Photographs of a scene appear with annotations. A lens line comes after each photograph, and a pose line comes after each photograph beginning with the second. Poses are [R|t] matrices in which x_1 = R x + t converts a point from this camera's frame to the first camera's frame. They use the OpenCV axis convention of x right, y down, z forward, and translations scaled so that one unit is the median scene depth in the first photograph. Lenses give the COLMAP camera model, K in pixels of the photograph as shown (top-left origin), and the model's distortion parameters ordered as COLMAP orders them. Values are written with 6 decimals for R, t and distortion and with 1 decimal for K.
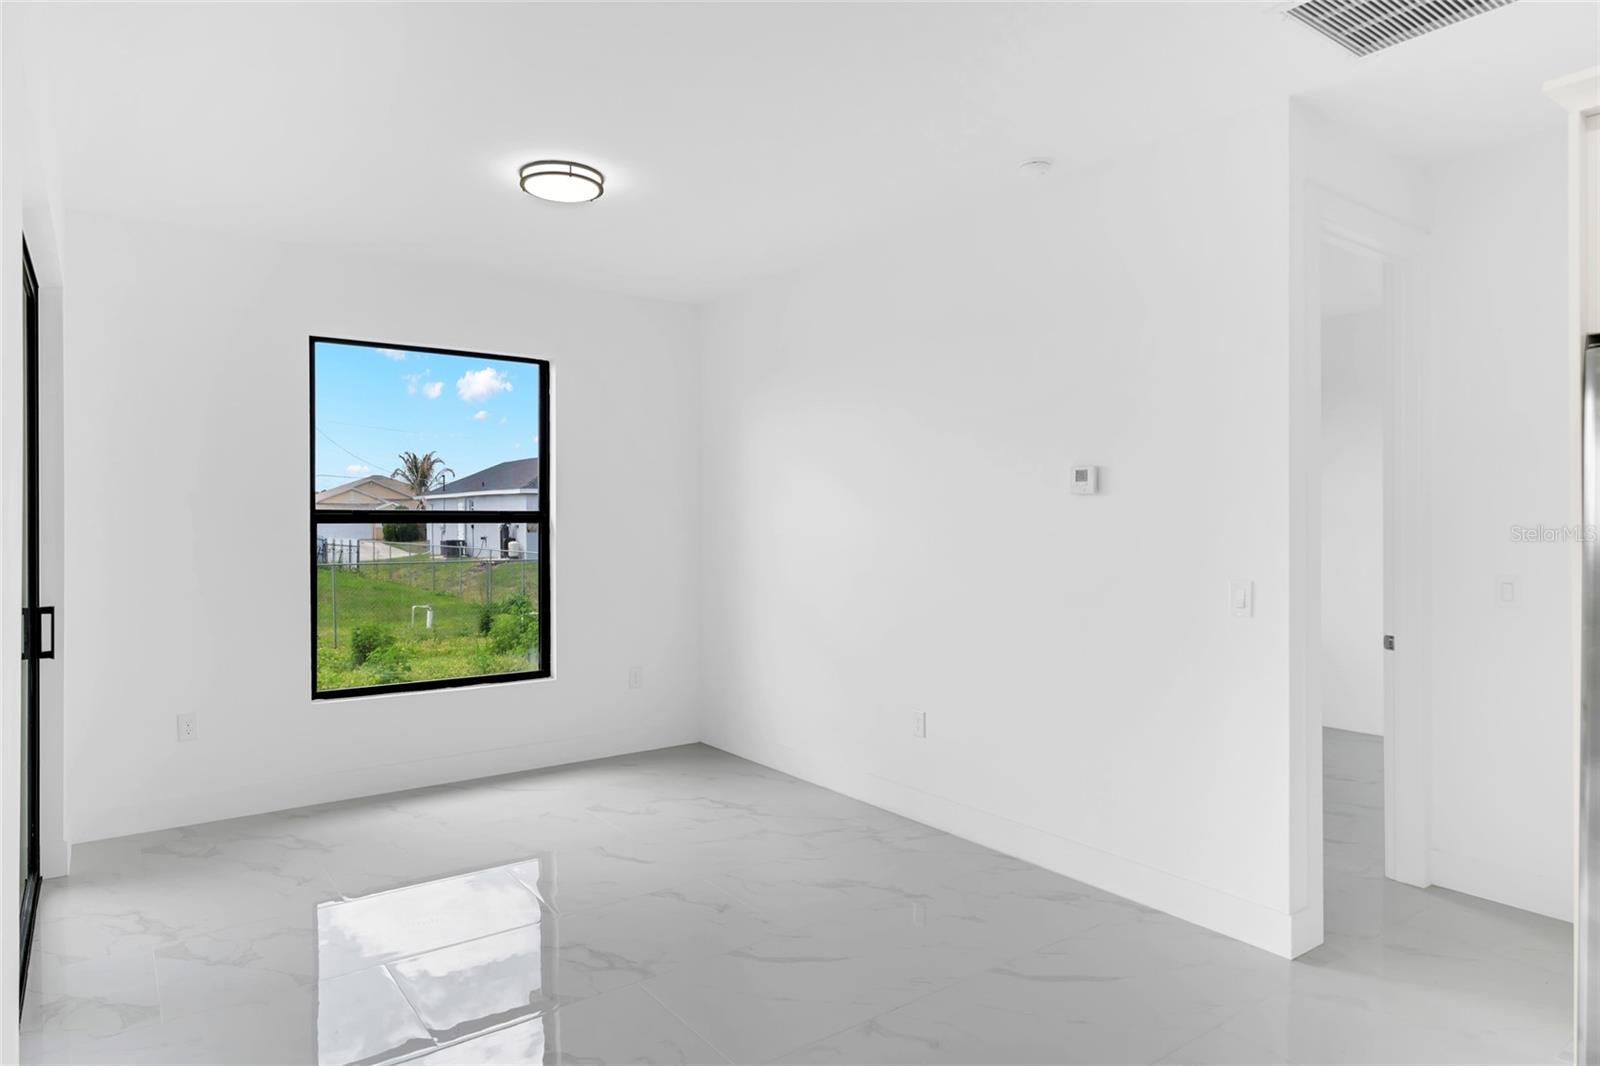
lens RADIAL K [[955.8, 0, 790.7], [0, 955.8, 527.0], [0, 0, 1]] dist [0.006161, 0.001309]
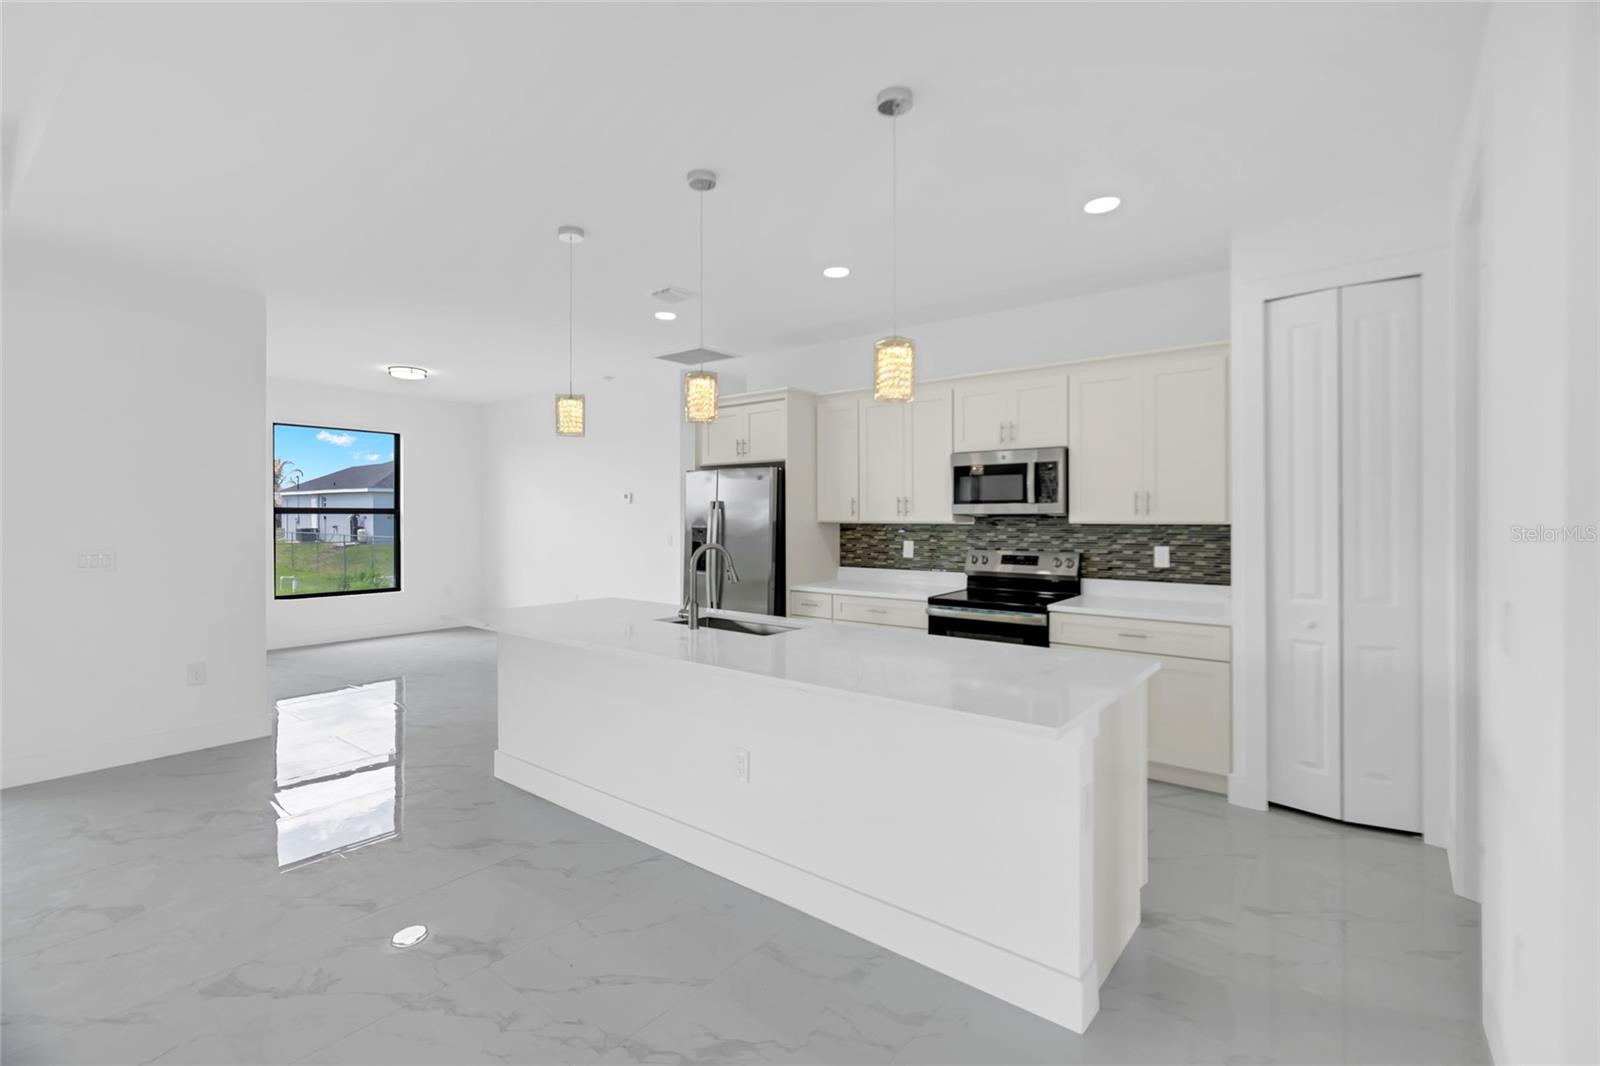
lens RADIAL K [[727.4, 0, 805.9], [0, 727.4, 512.6], [0, 0, 1]] dist [-0.010217, 0.000836]
pose [[0.963115, 0.000076, 0.269090, 0.157971], [0.001763, 0.999977, -0.006593, 0.003252], [-0.269084, 0.006825, 0.963092, -0.694067]]
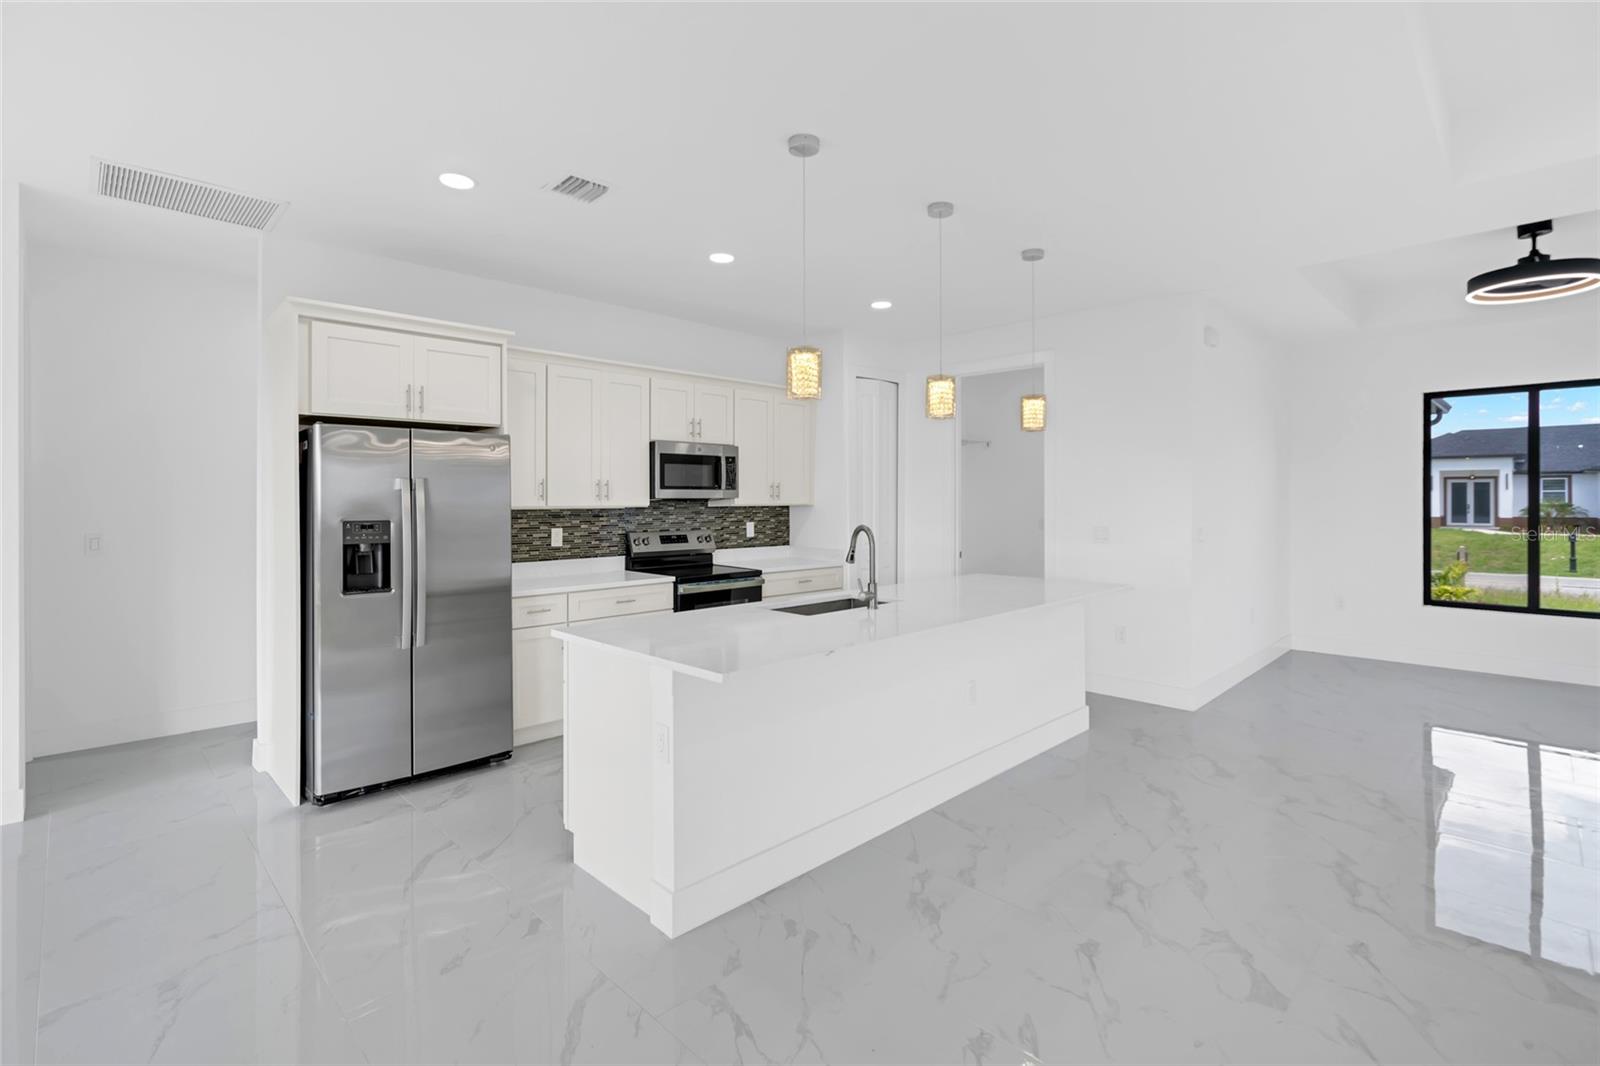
lens RADIAL K [[729.3, 0, 793.5], [0, 729.3, 503.1], [0, 0, 1]] dist [-0.011257, -0.000075]
pose [[-0.147609, -0.004850, 0.989034, -0.354051], [0.003689, 0.999978, 0.005454, 0.001002], [-0.989039, 0.004454, -0.147588, 0.039358]]
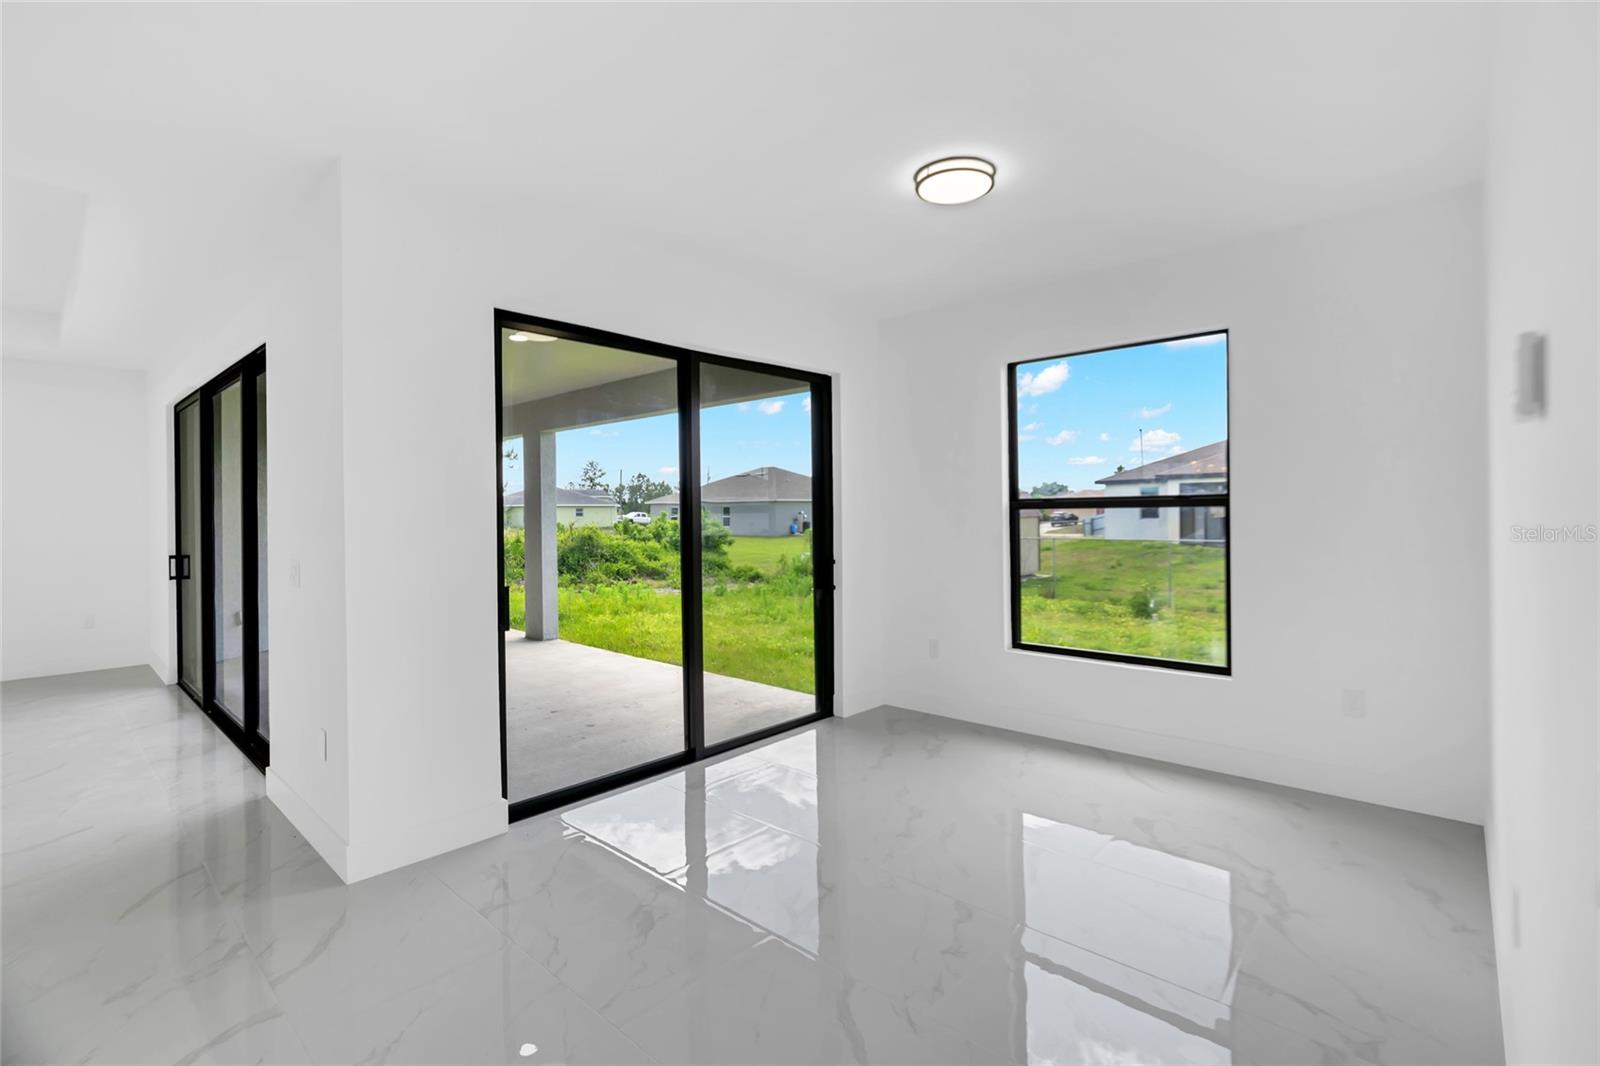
lens RADIAL K [[720.0, 0, 781.9], [0, 720.0, 523.2], [0, 0, 1]] dist [-0.000708, 0.000164]
pose [[0.192207, 0.008277, -0.981320, 0.323531], [0.006446, 0.999932, 0.009696, 0.002727], [0.981333, -0.008189, 0.192141, 0.439716]]
